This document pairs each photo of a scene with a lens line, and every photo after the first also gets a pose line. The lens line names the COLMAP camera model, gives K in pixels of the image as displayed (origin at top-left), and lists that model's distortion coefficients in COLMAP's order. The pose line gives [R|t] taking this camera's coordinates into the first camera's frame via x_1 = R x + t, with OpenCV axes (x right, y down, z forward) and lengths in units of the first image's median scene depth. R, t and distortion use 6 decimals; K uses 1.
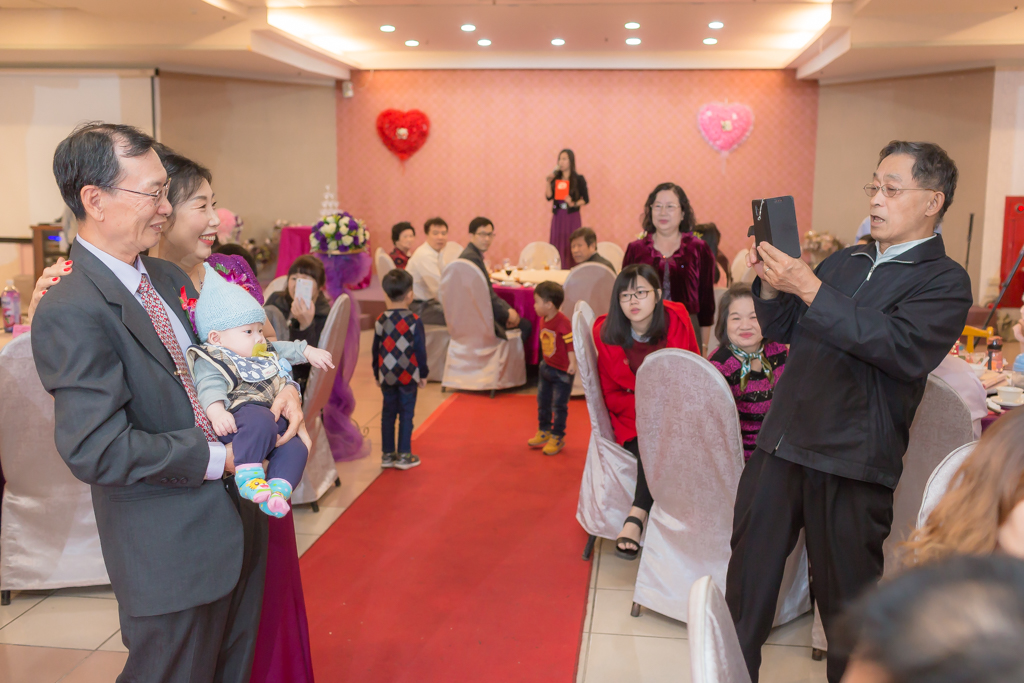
lens RADIAL K [[1047.9, 0, 512.0], [0, 1047.9, 341.5], [0, 0, 1]] dist [0.009035, 0.001989]
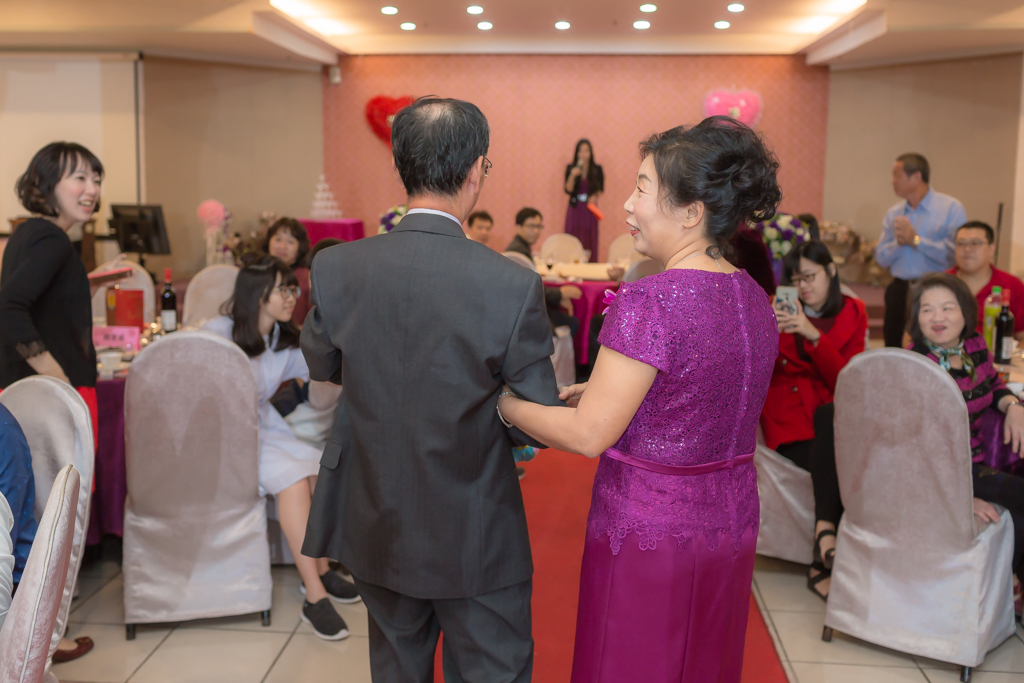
lens RADIAL K [[1088.2, 0, 482.8], [0, 1088.2, 315.3], [0, 0, 1]] dist [0.011163, -0.000594]
pose [[0.999442, -0.006068, 0.032839, -0.062918], [0.006761, 0.999756, -0.021016, -0.001241], [-0.032703, 0.021226, 0.999240, 0.016459]]
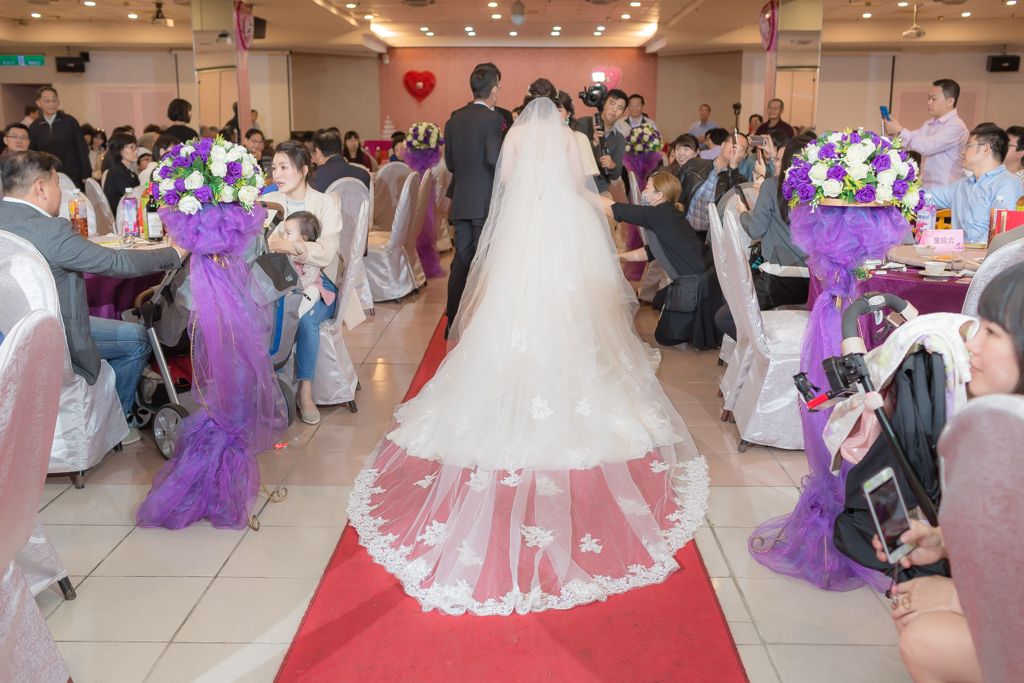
lens RADIAL K [[1047.9, 0, 512.0], [0, 1047.9, 341.5], [0, 0, 1]] dist [0.009035, 0.001989]
pose [[0.993581, -0.033860, 0.107941, -0.169067], [0.027323, 0.997735, 0.061473, 0.127538], [-0.109778, -0.058129, 0.992255, -0.802081]]
